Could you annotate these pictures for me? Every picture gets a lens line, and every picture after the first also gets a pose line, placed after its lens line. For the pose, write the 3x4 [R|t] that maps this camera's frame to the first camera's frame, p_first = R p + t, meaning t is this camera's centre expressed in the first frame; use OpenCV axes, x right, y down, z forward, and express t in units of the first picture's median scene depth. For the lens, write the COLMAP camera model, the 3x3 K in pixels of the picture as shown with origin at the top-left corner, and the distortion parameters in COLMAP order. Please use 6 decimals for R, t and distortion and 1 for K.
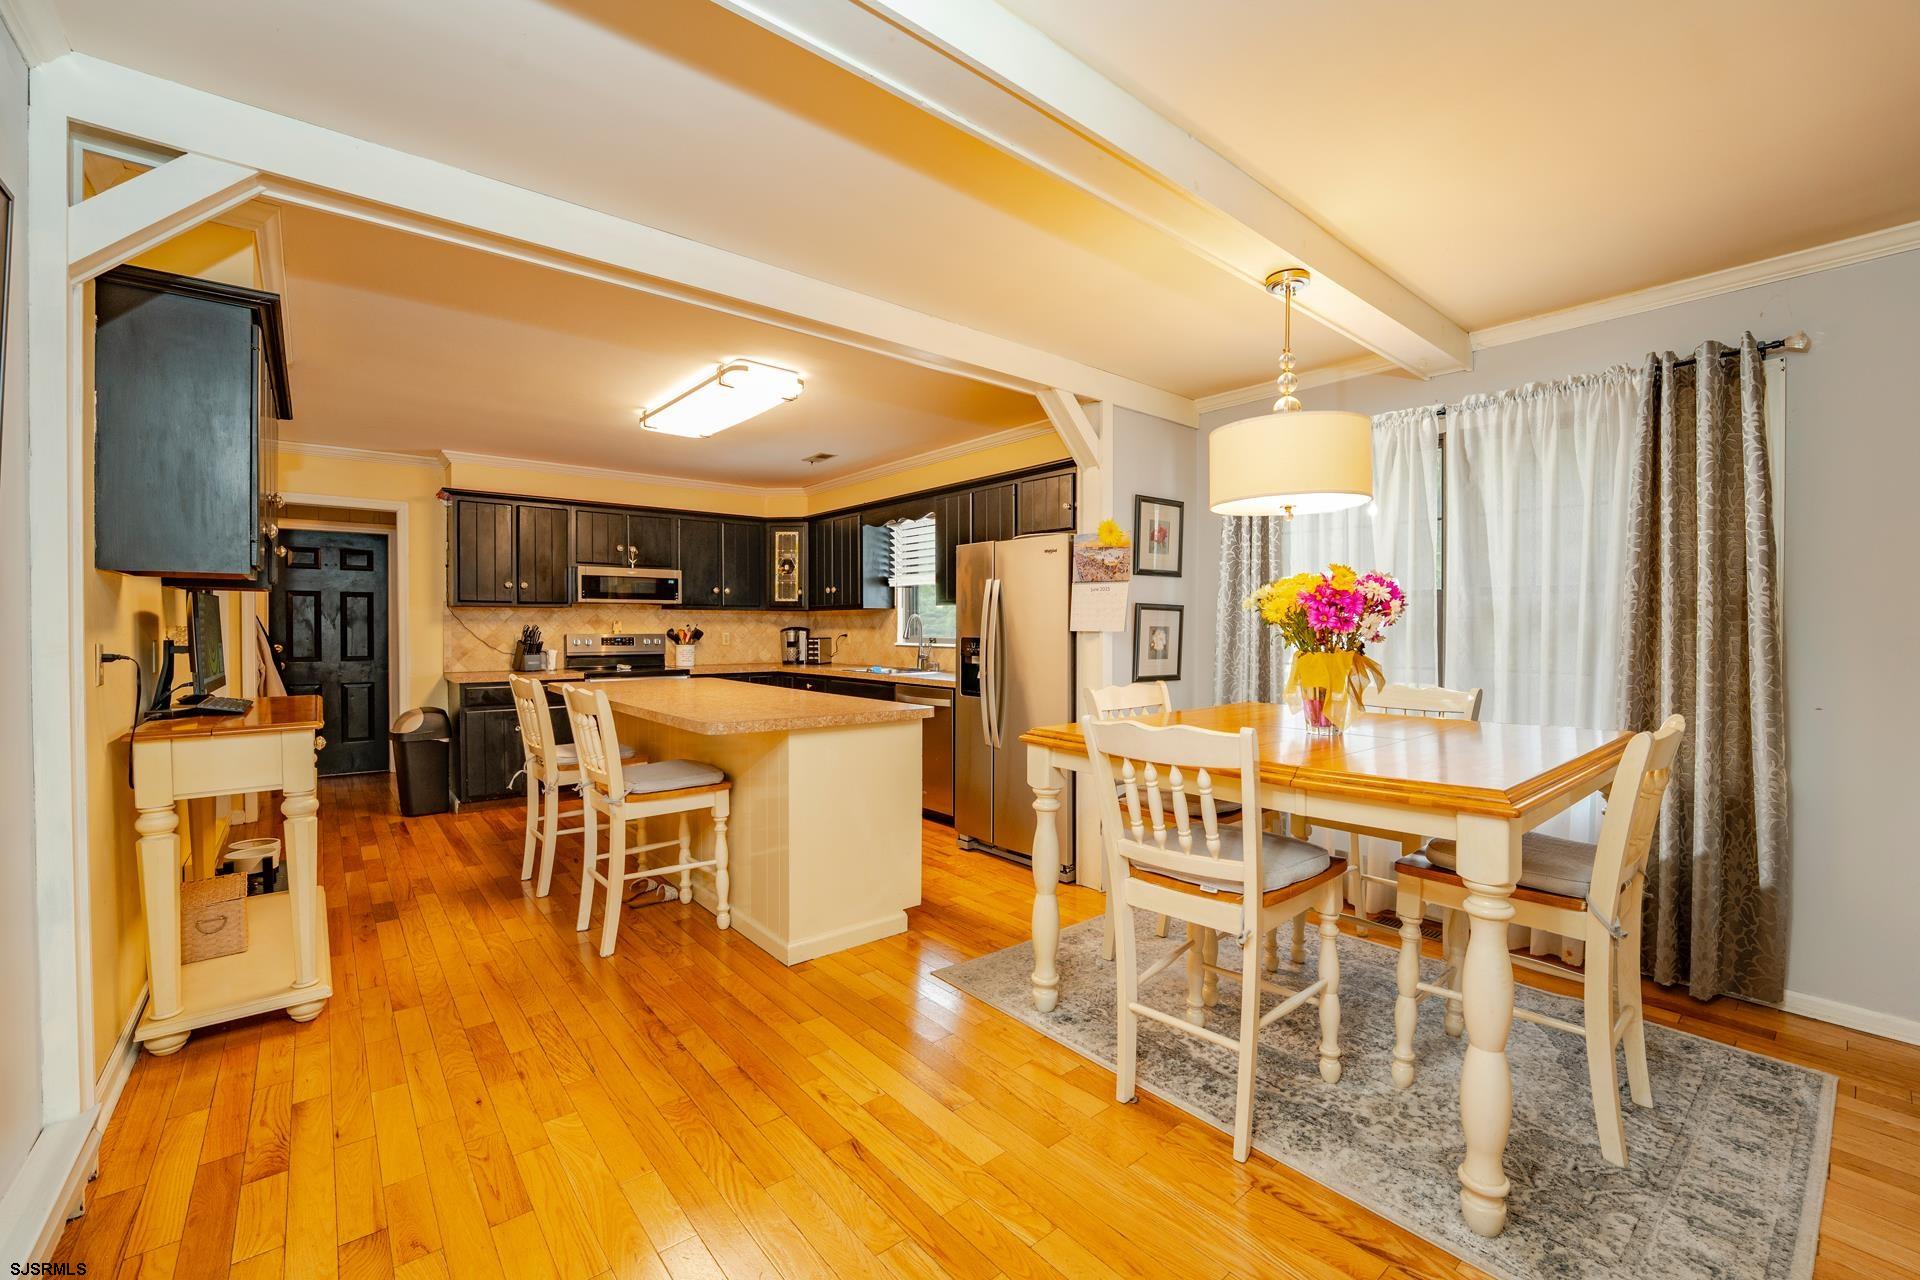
lens RADIAL K [[785.1, 0, 966.4], [0, 785.1, 641.1], [0, 0, 1]] dist [-0.030324, 0.005501]
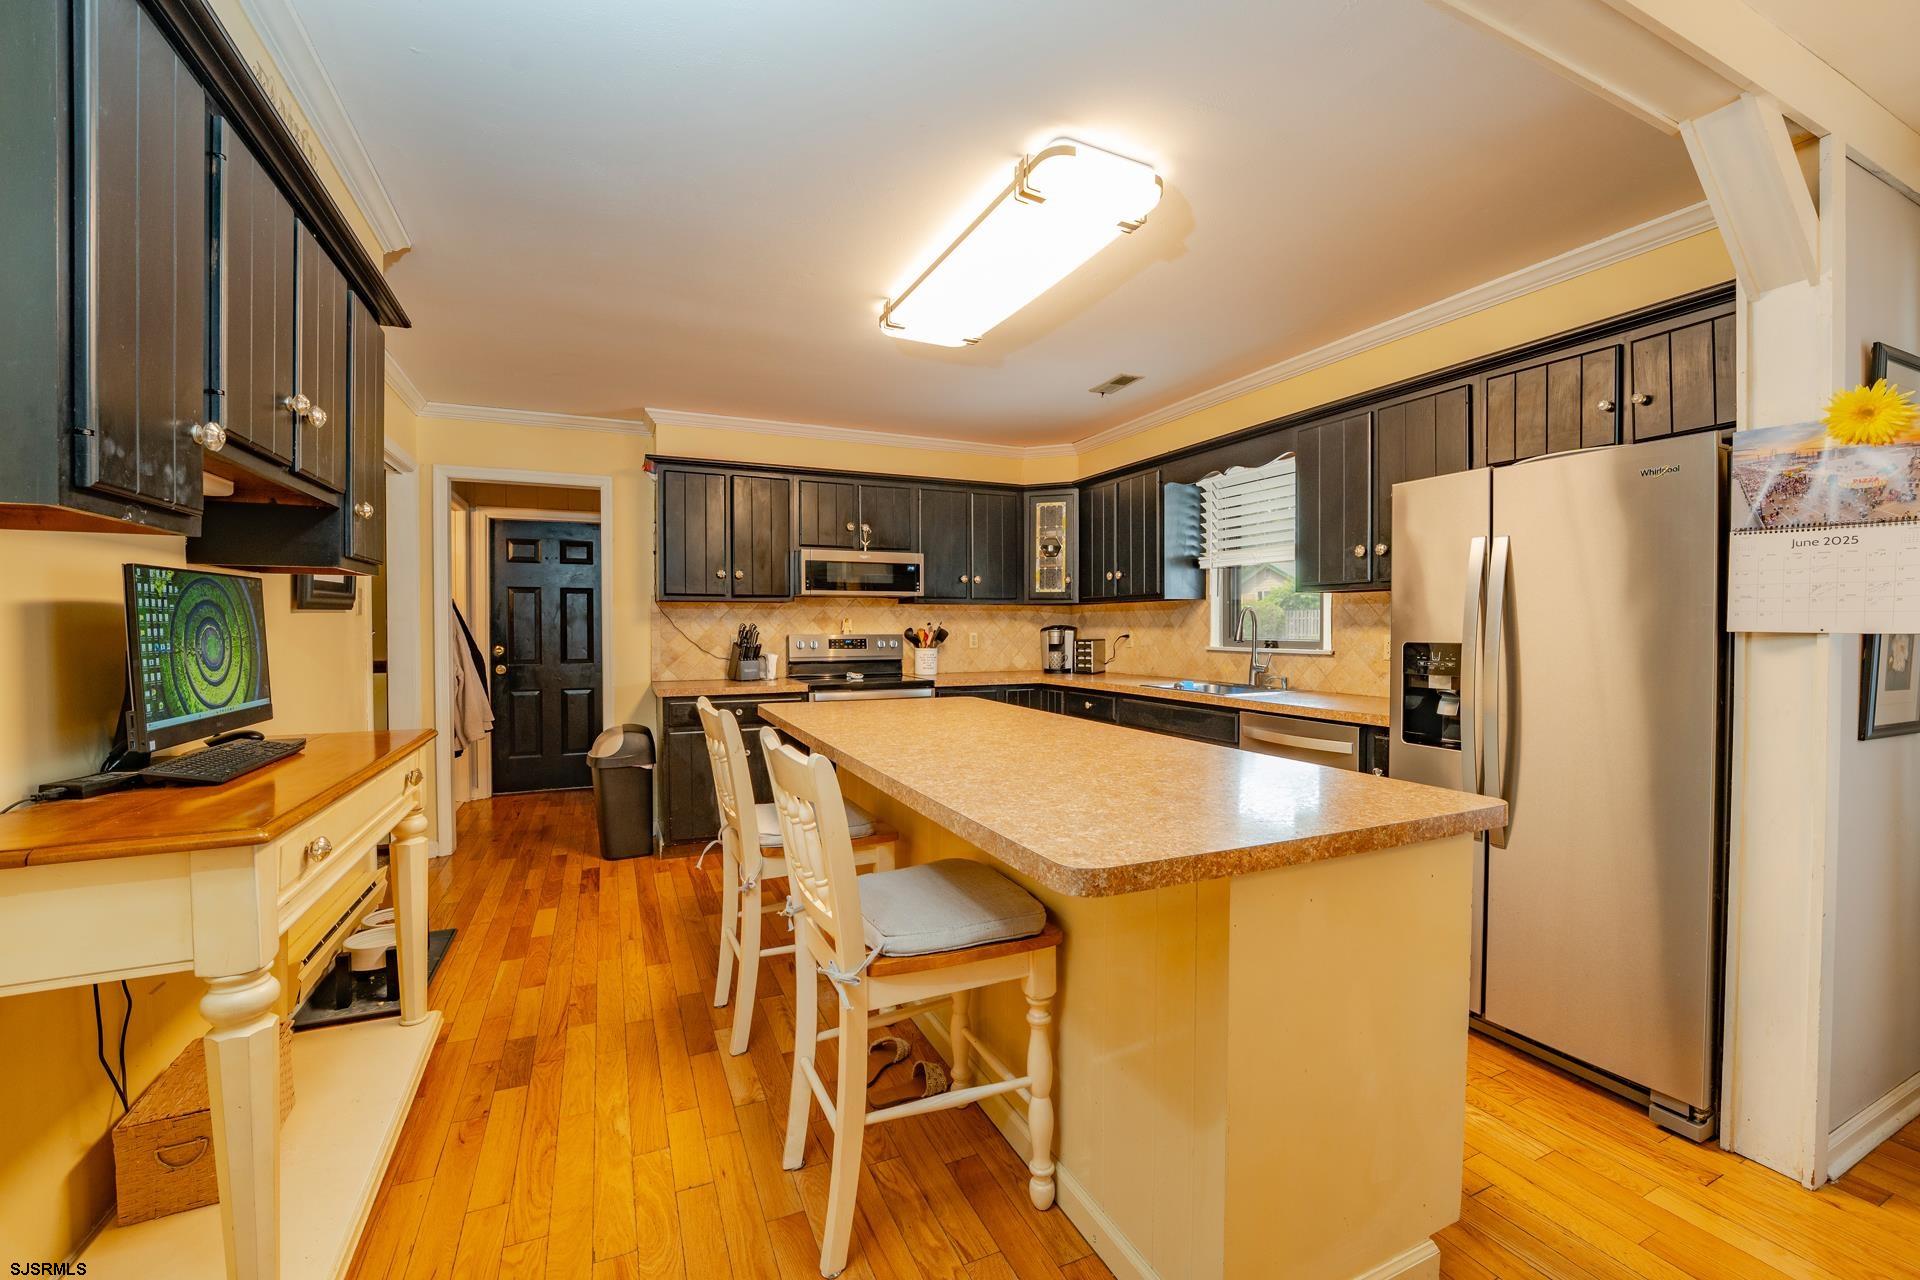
lens RADIAL K [[780.7, 0, 963.8], [0, 780.7, 638.9], [0, 0, 1]] dist [-0.028376, 0.004338]
pose [[0.964158, 0.001442, -0.265326, -0.125509], [-0.001654, 0.999998, -0.000573, -0.004865], [0.265325, 0.000991, 0.964159, 0.273465]]
